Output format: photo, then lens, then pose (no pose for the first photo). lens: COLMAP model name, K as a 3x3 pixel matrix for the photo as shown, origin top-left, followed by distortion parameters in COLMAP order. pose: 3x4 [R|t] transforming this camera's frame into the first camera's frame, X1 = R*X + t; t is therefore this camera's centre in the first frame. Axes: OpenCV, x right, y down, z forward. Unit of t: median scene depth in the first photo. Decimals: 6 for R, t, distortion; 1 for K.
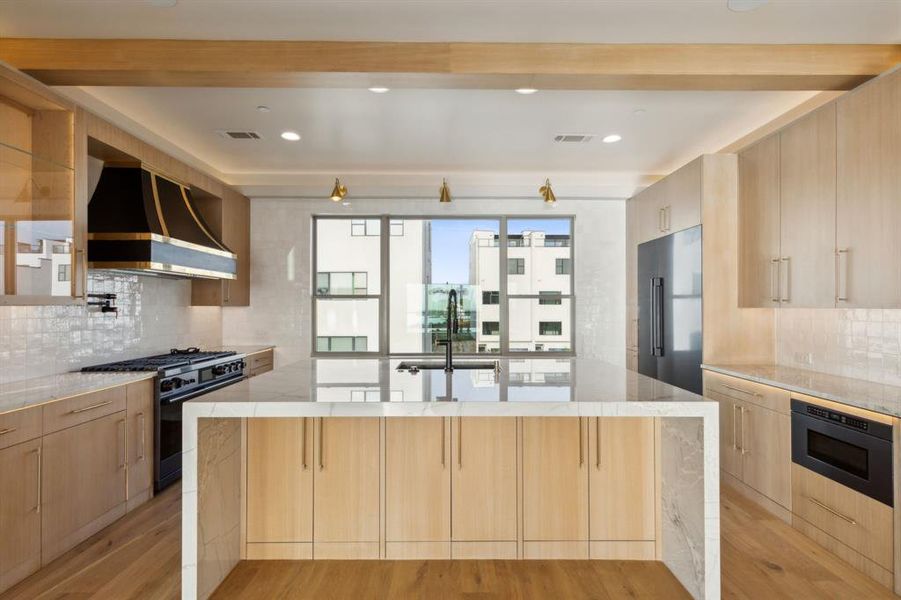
lens RADIAL K [[419.2, 0, 451.5], [0, 419.2, 302.7], [0, 0, 1]] dist [0.013450, -0.001469]
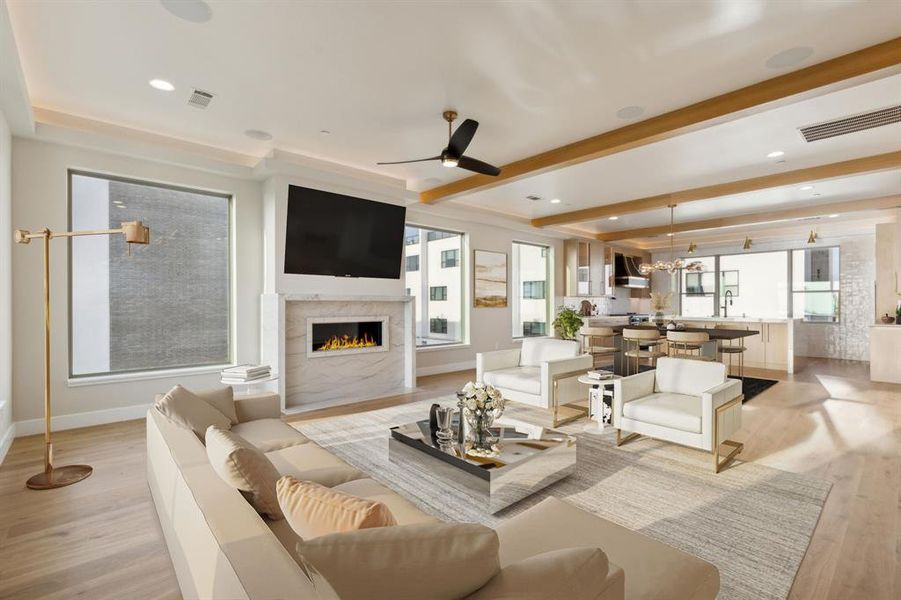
lens RADIAL K [[419.2, 0, 458.5], [0, 419.2, 302.8], [0, 0, 1]] dist [0.013450, -0.001469]
pose [[0.681441, -0.000439, -0.731873, 0.592862], [0.001210, 0.999999, 0.000526, 0.034844], [0.731872, -0.001244, 0.681441, -1.628492]]
